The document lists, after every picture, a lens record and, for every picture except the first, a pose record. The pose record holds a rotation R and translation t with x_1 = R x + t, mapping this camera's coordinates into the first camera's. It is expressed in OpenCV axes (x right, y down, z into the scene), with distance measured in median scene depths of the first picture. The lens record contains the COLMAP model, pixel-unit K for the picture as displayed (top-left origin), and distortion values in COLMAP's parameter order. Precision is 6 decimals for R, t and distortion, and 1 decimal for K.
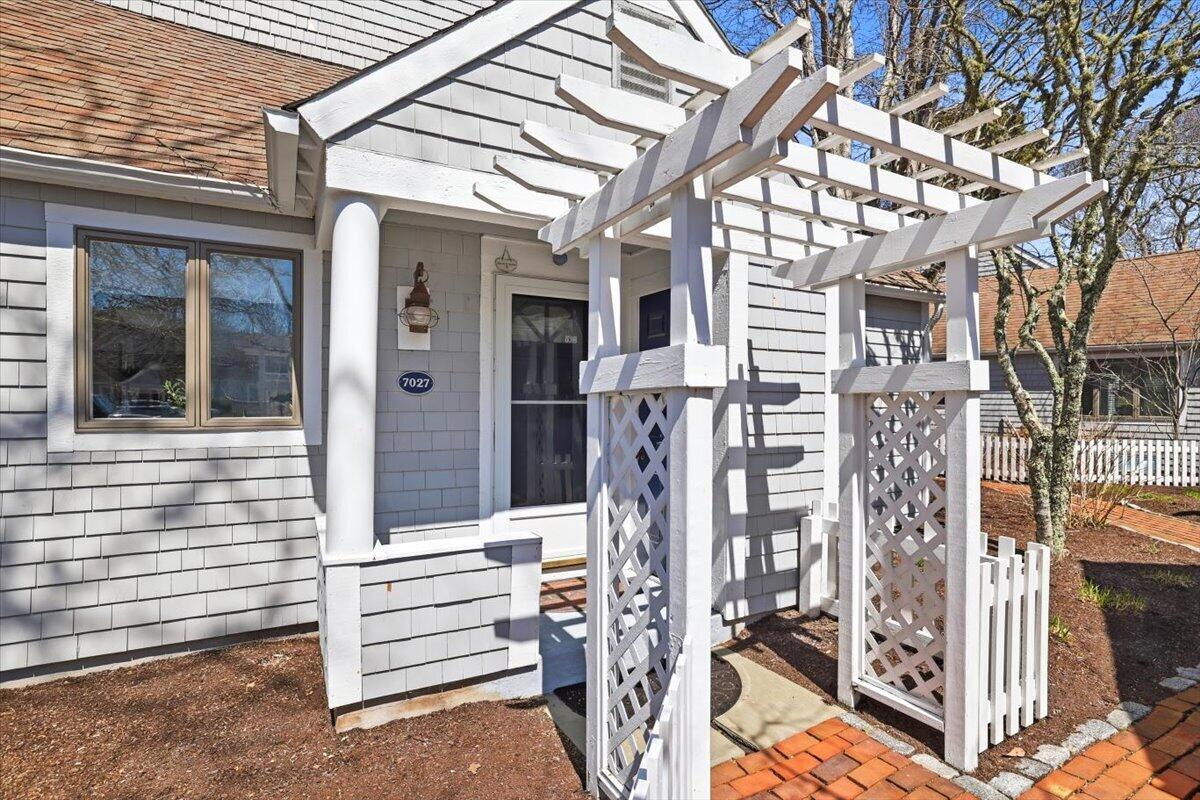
lens RADIAL K [[576.2, 0, 597.5], [0, 576.2, 404.2], [0, 0, 1]] dist [-0.015985, 0.001269]
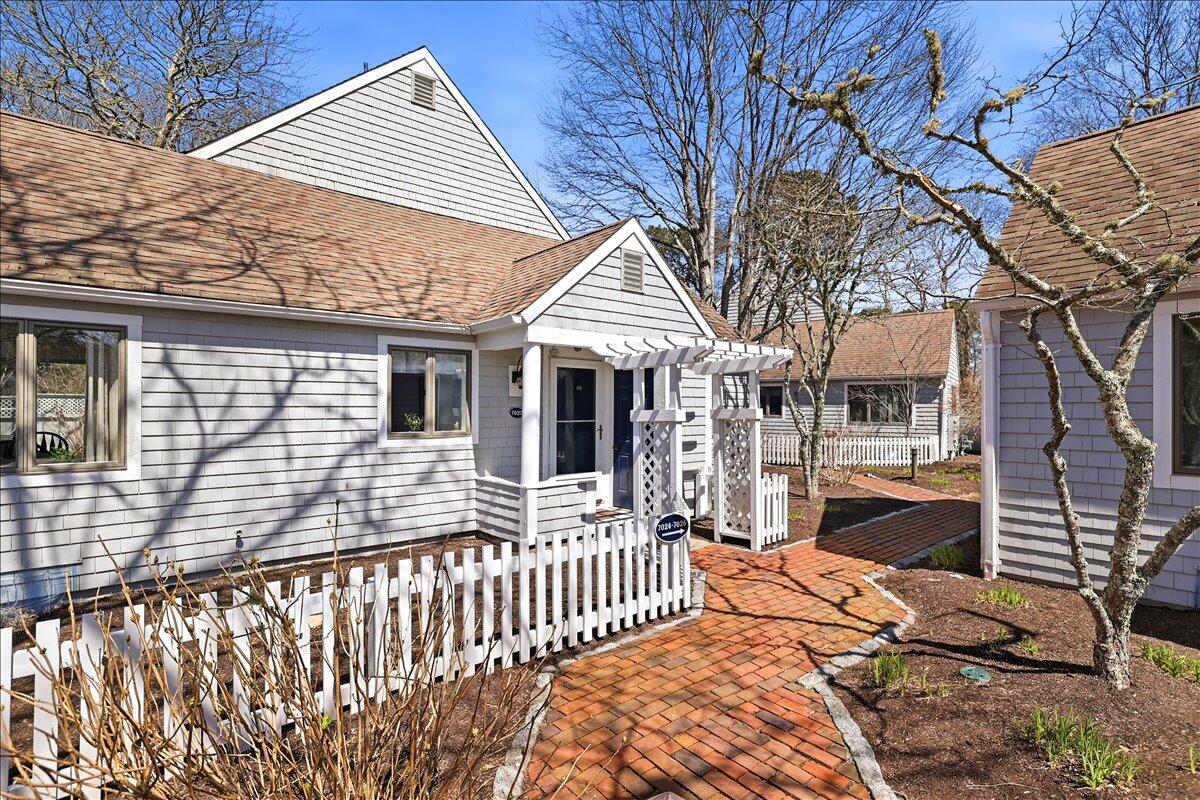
lens RADIAL K [[576.2, 0, 599.1], [0, 576.2, 404.0], [0, 0, 1]] dist [-0.015985, 0.001269]
pose [[0.975766, -0.003532, 0.218789, -0.565532], [0.006500, 0.999896, -0.012849, -0.048757], [-0.218721, 0.013960, 0.975688, -1.236105]]
